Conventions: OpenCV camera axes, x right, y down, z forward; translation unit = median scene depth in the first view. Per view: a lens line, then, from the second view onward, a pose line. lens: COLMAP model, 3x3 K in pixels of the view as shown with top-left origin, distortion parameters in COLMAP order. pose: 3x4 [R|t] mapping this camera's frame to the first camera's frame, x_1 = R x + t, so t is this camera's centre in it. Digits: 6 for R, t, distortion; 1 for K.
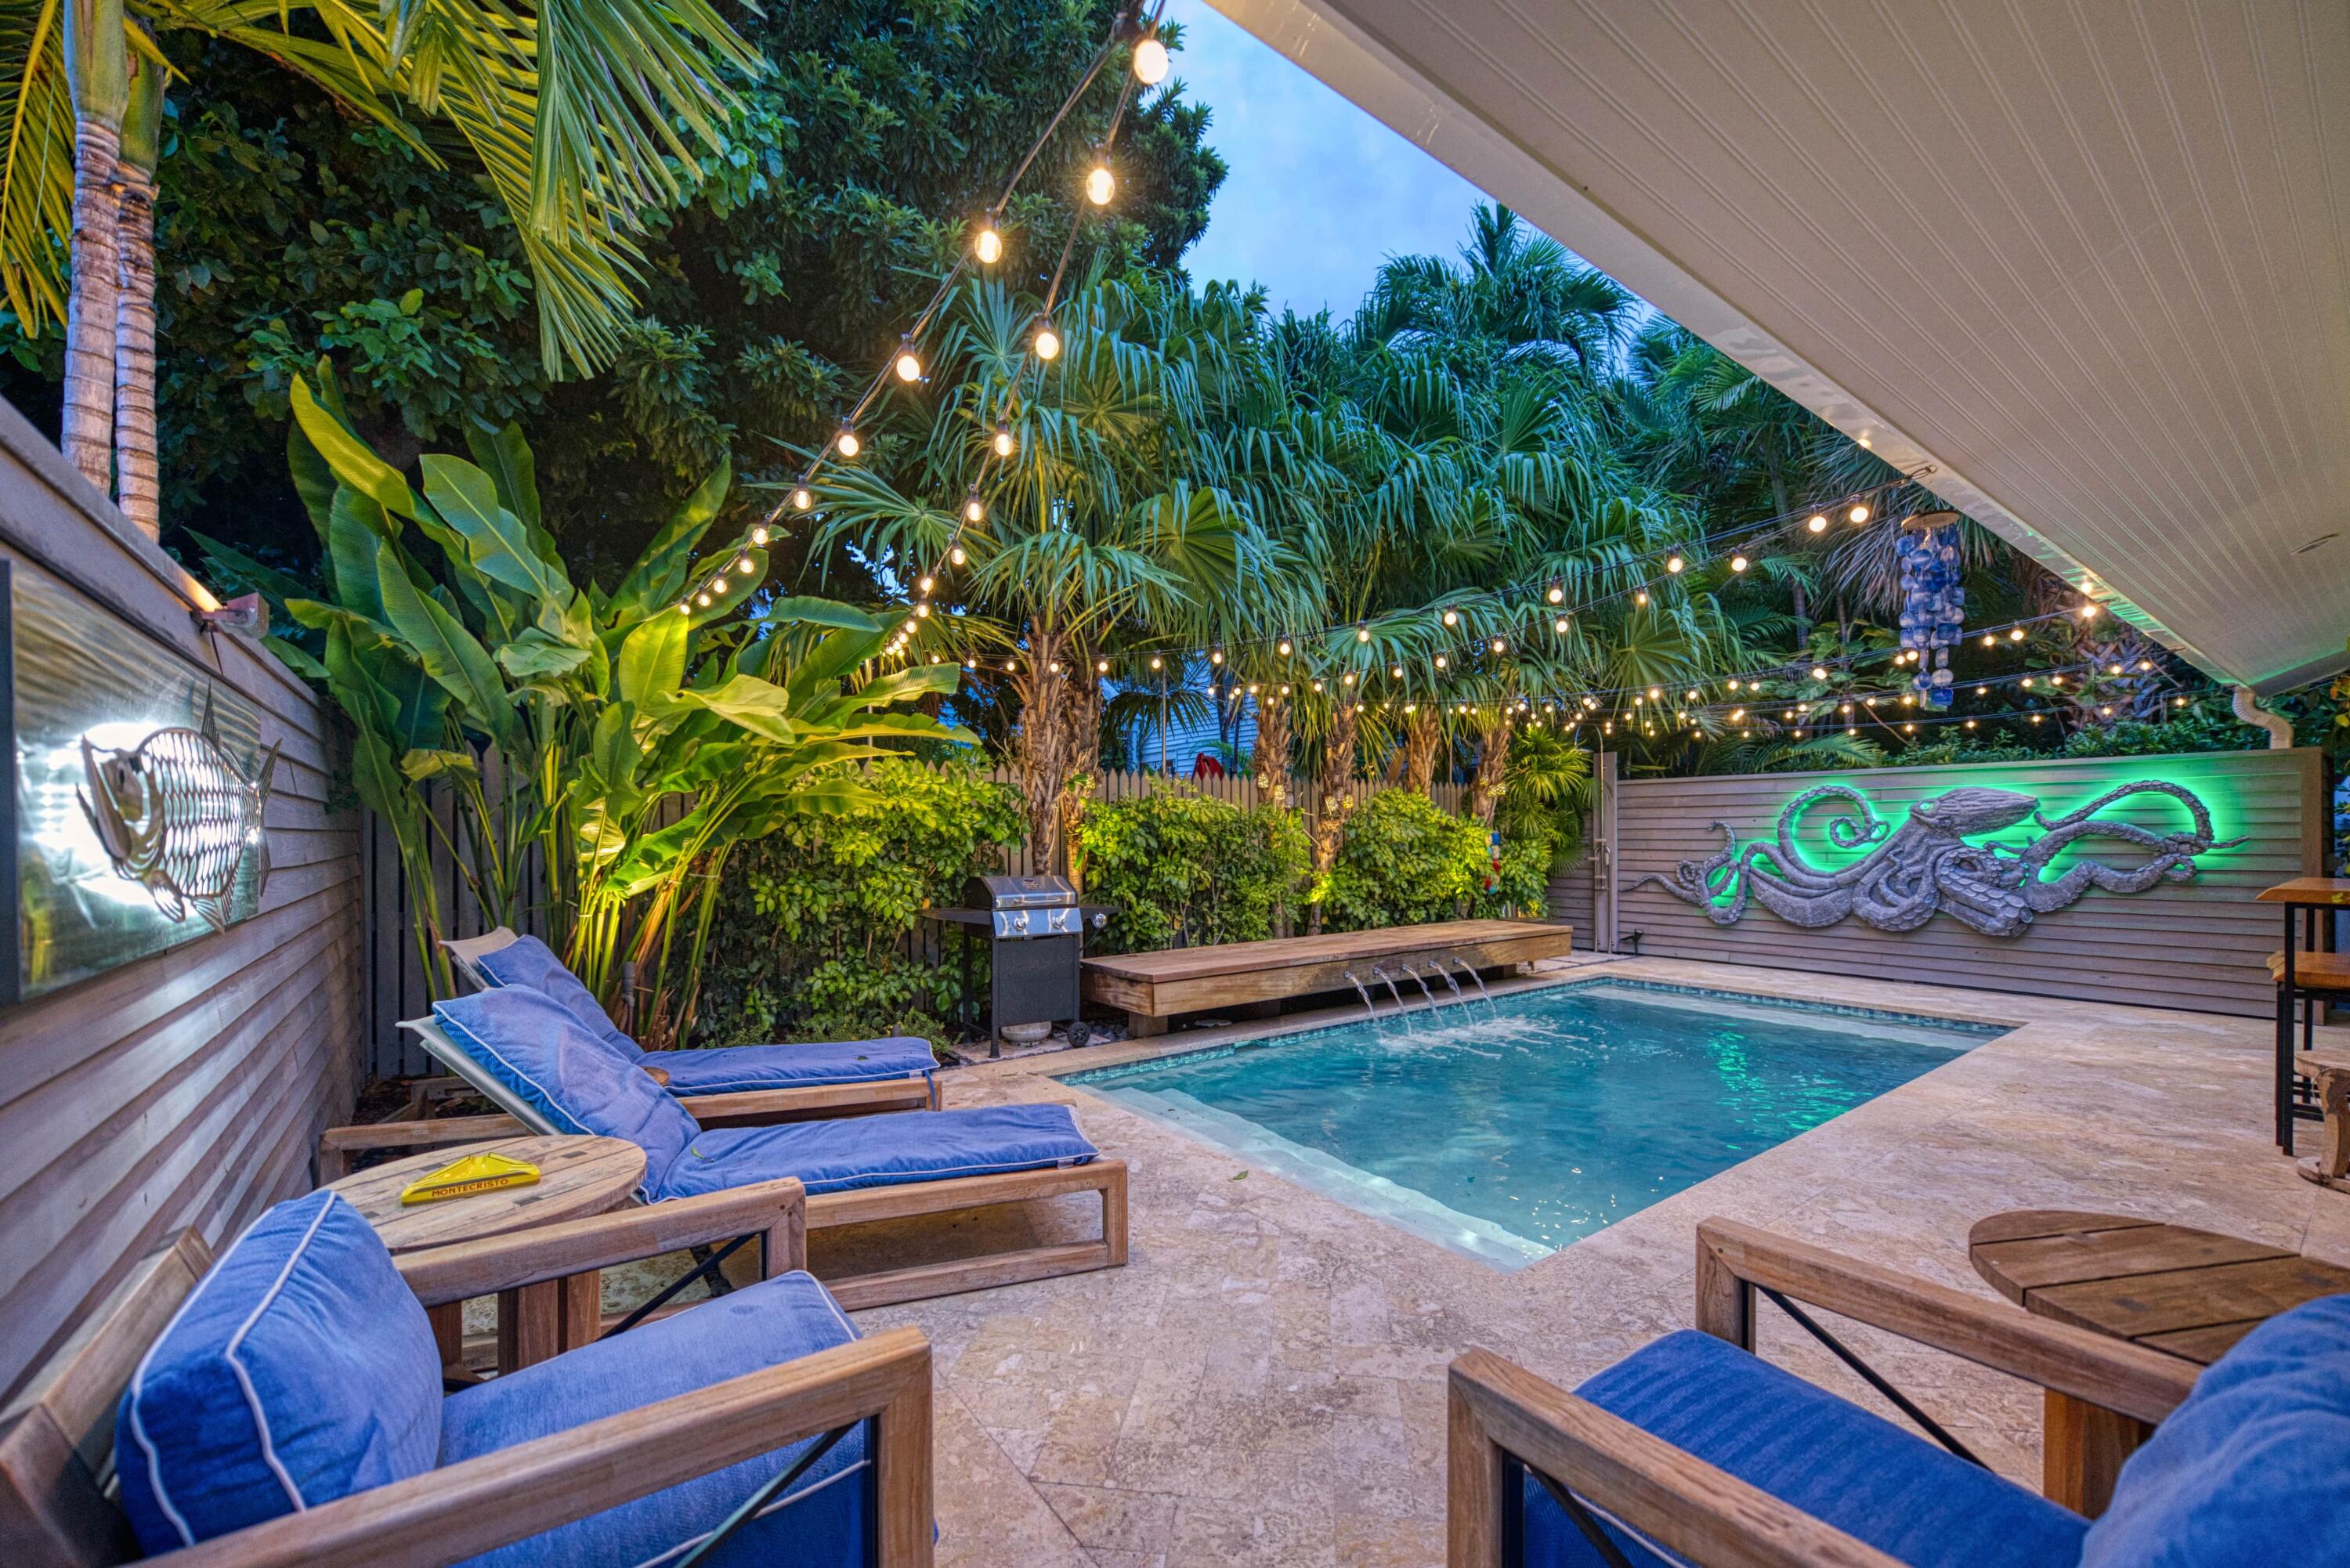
lens RADIAL K [[934.8, 0, 1188.4], [0, 934.8, 785.5], [0, 0, 1]] dist [0.000470, -0.000479]
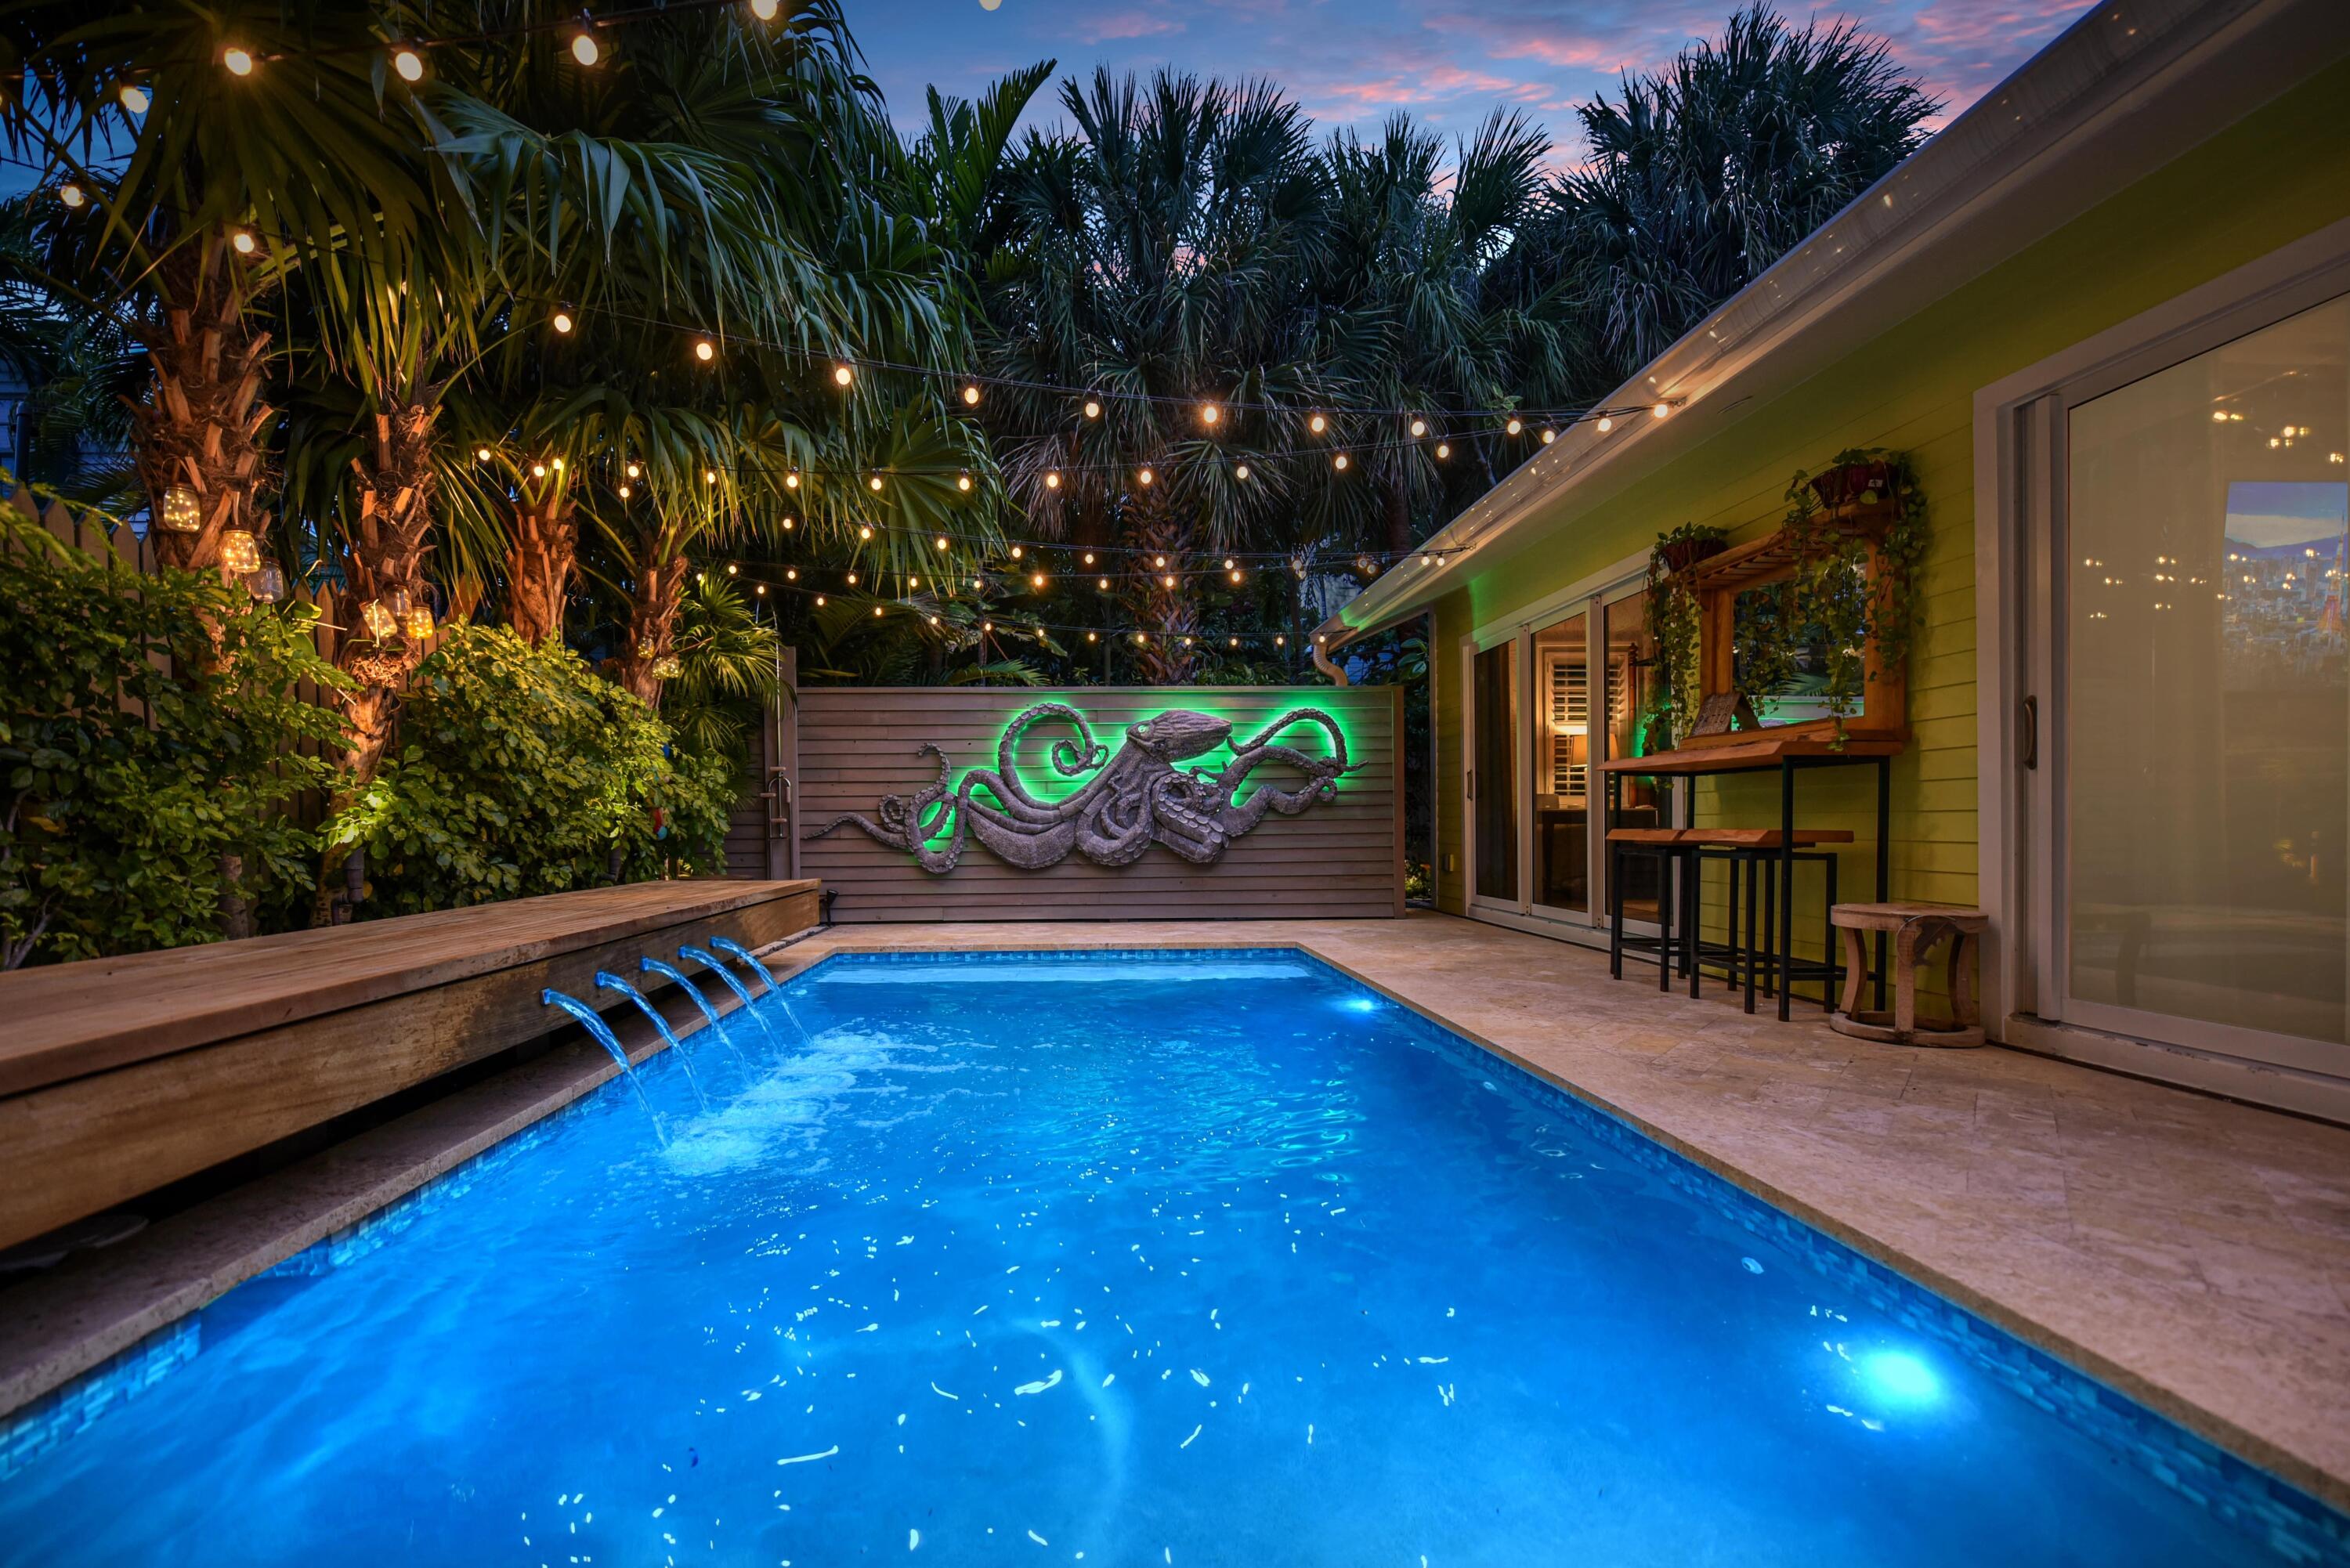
lens RADIAL K [[1028.8, 0, 1172.3], [0, 1028.8, 837.4], [0, 0, 1]] dist [-0.012023, -0.000408]
pose [[0.595616, -0.025182, 0.802875, -0.008835], [-0.032985, 0.997899, 0.055769, 0.074342], [-0.802592, -0.059700, 0.593533, 0.385636]]
